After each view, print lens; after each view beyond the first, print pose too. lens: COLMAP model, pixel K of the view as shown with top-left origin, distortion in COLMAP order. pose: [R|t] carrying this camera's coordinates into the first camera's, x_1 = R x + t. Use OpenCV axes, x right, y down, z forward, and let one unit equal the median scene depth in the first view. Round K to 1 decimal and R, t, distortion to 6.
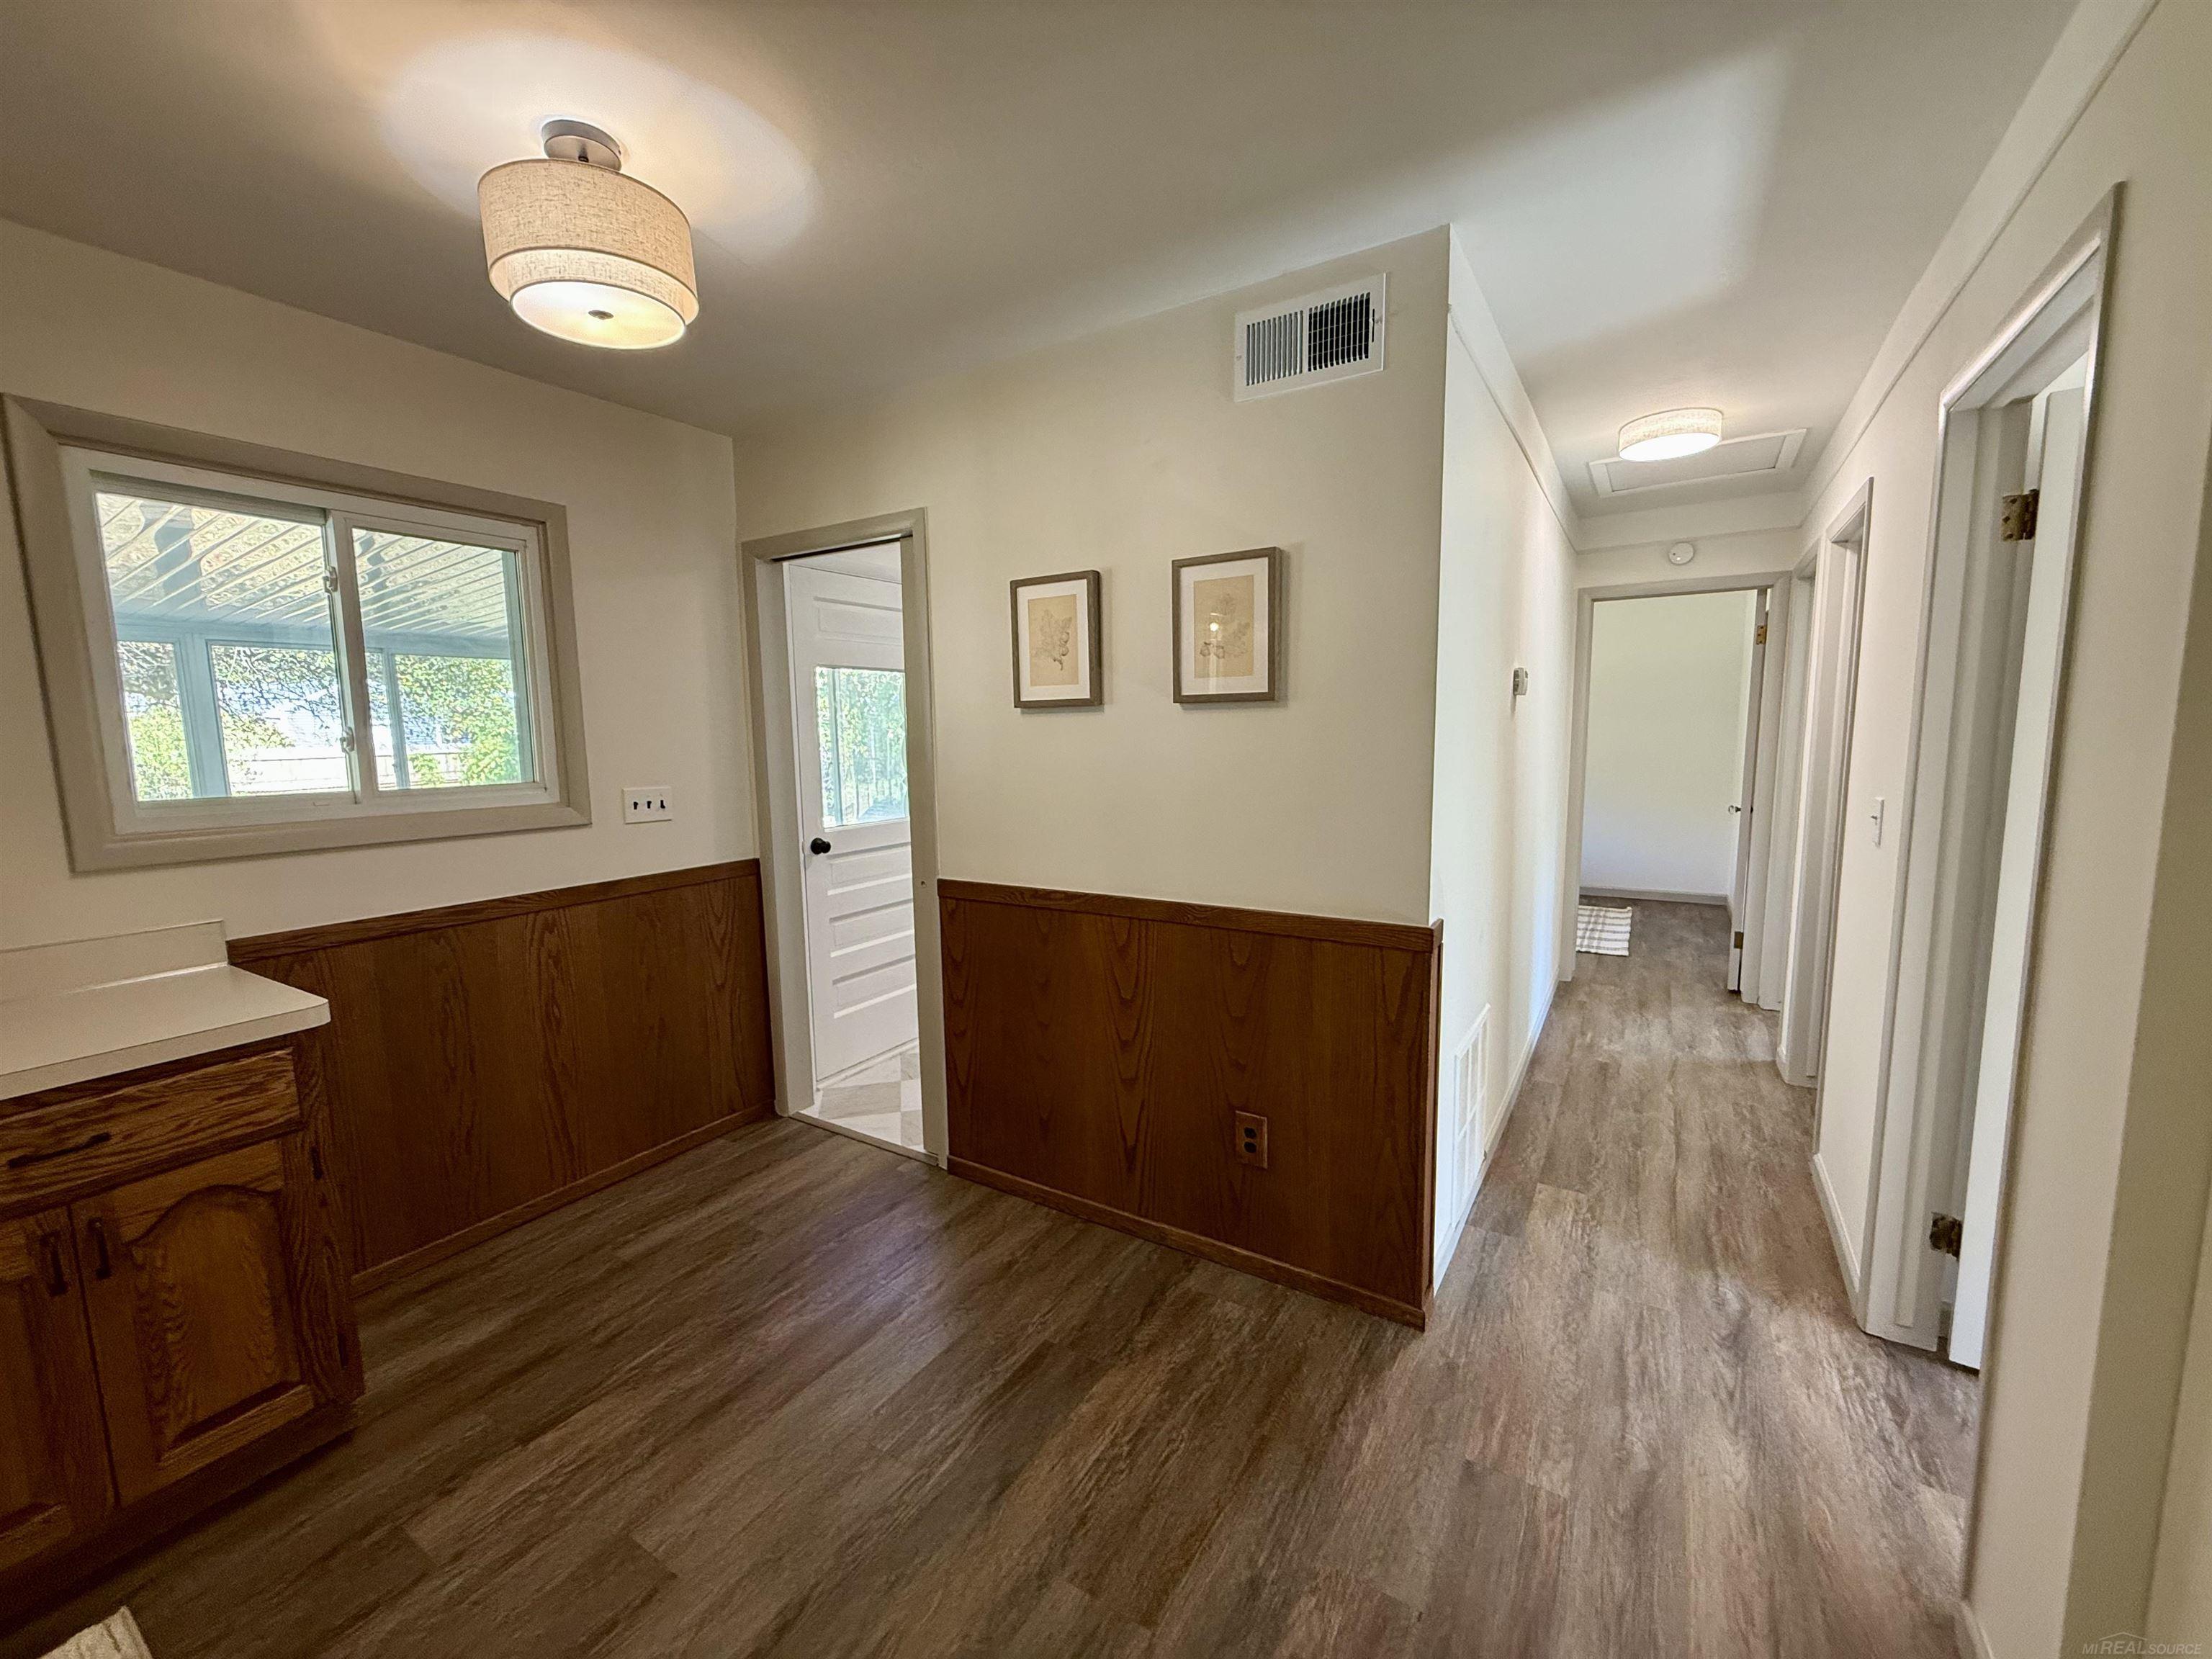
lens RADIAL K [[887.7, 0, 1106.0], [0, 887.7, 829.5], [0, 0, 1]] dist [0.000043, 0.000003]
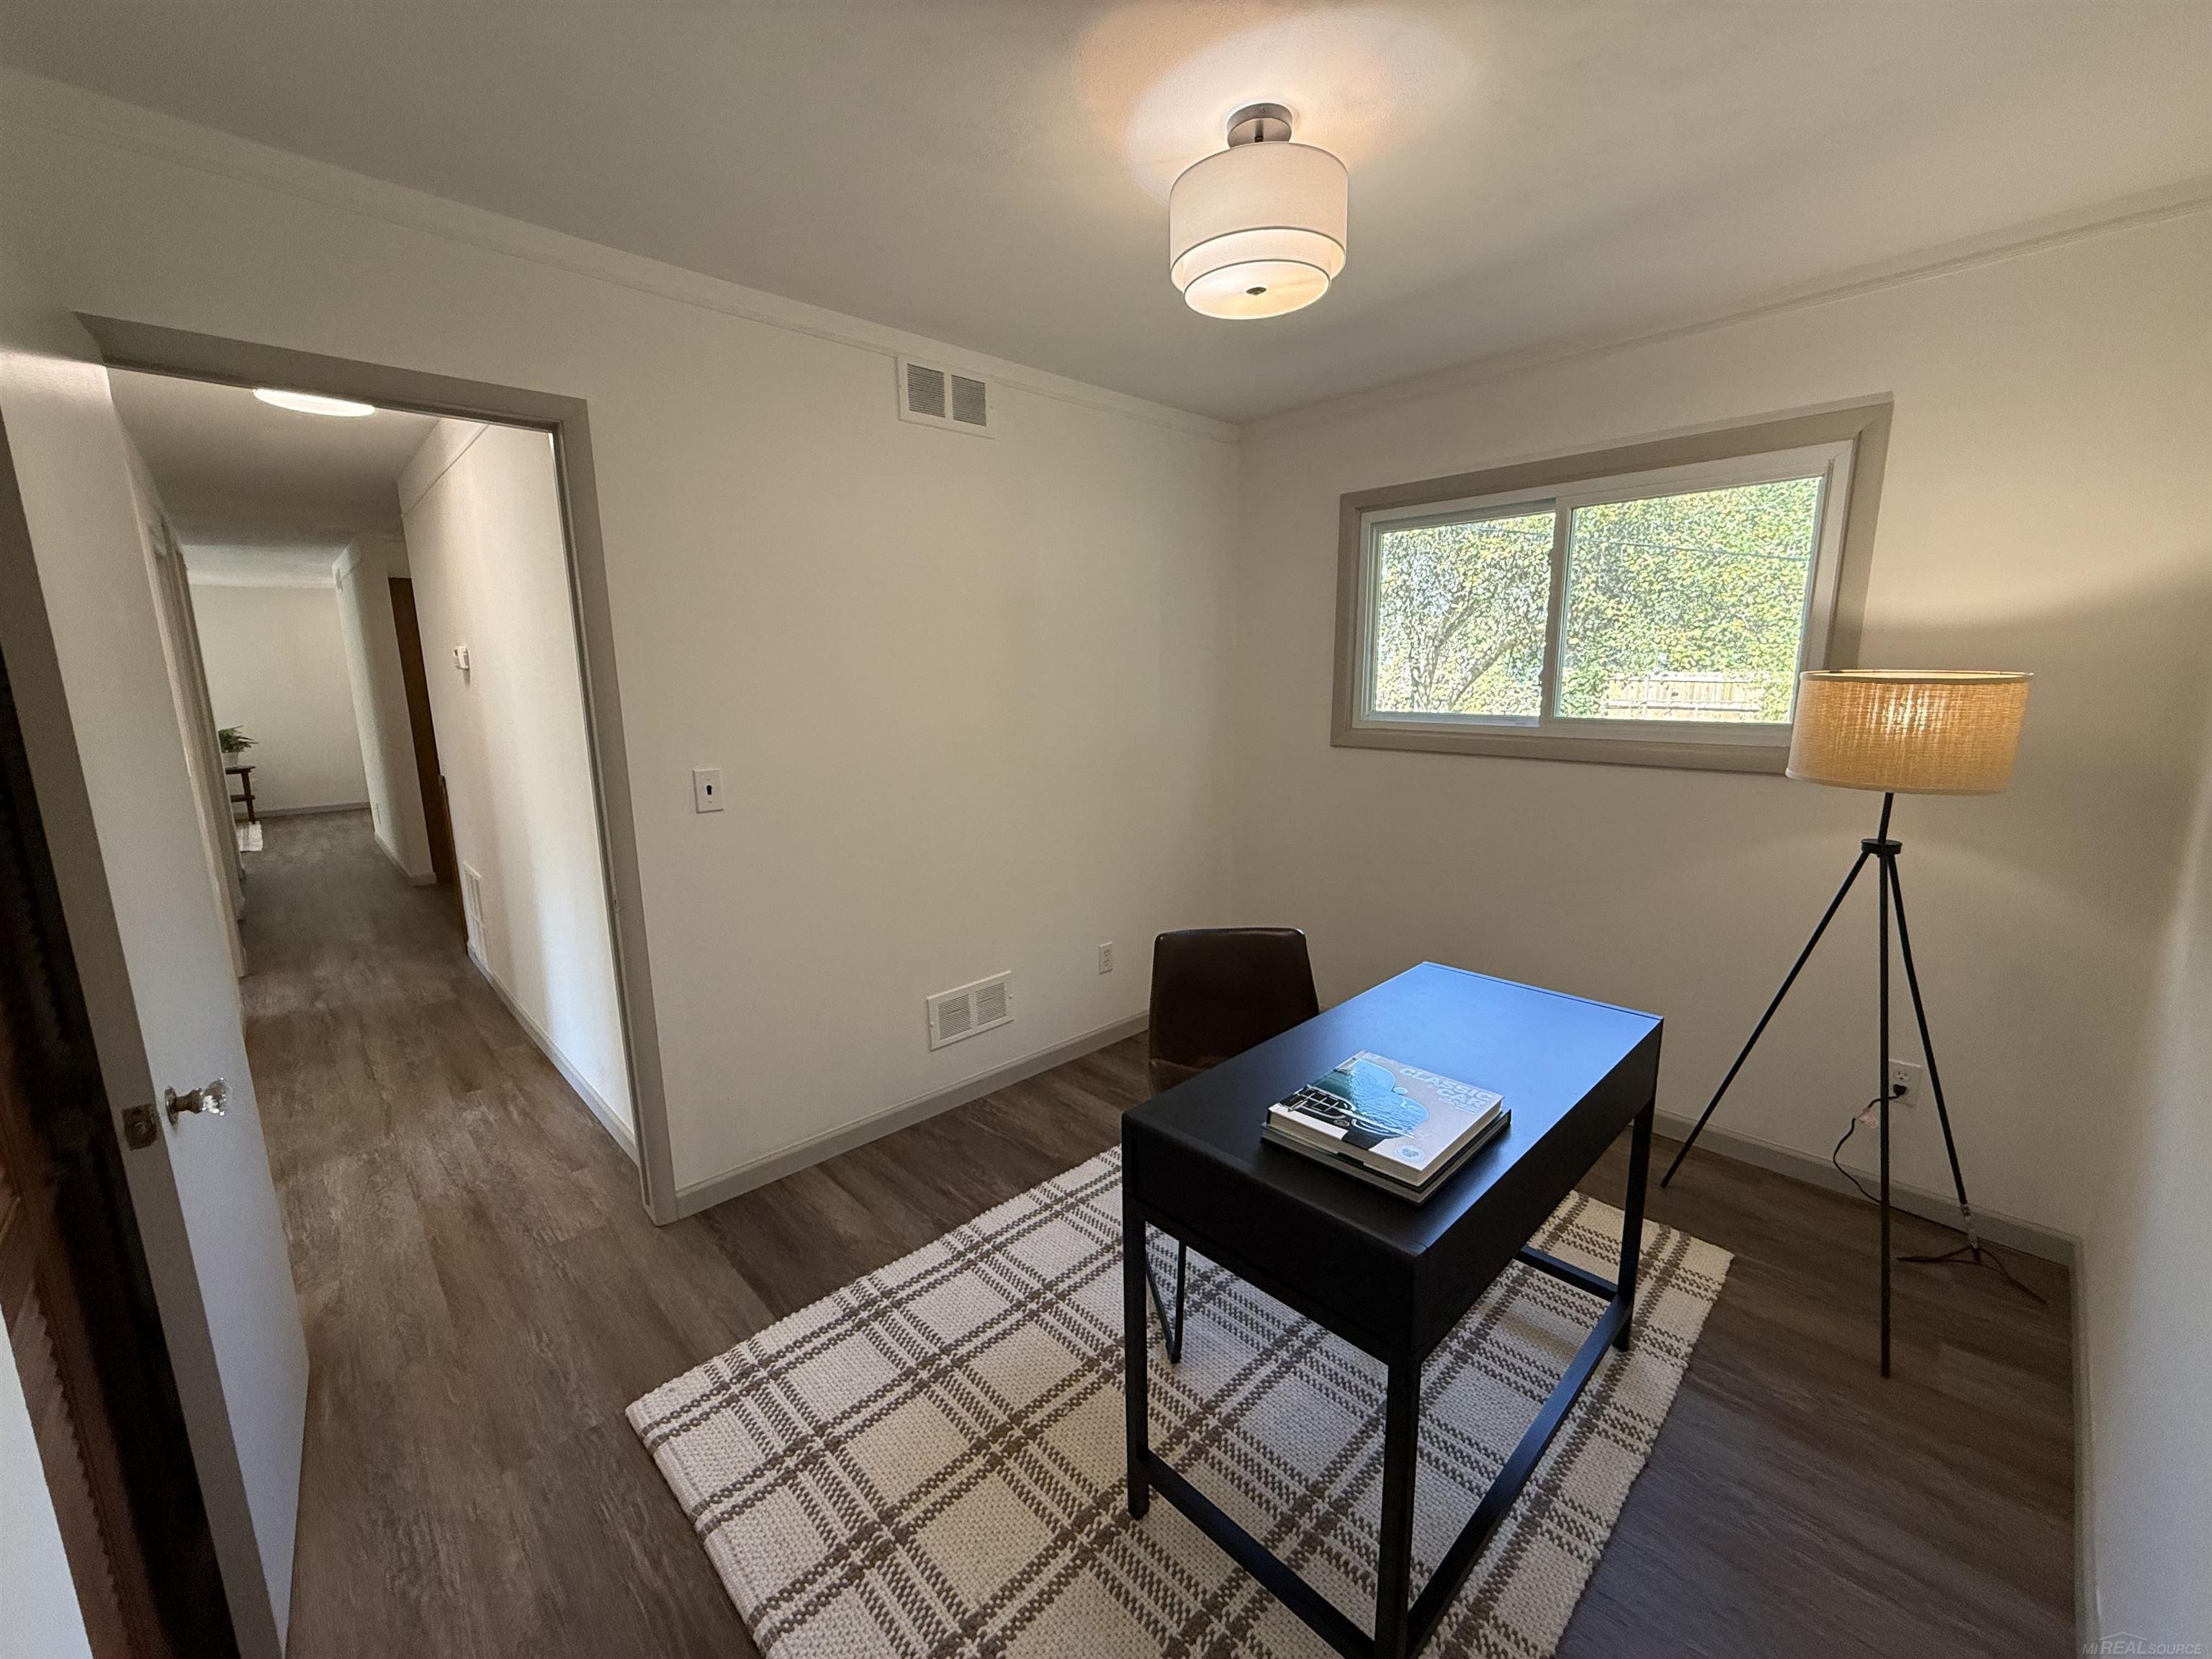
lens RADIAL K [[887.7, 0, 1106.0], [0, 887.7, 829.5], [0, 0, 1]] dist [0.000043, 0.000003]
pose [[-0.250597, 0.172593, -0.952582, 1.138144], [-0.111568, 0.972274, 0.205511, -0.225604], [0.961641, 0.157778, -0.224393, 1.675343]]
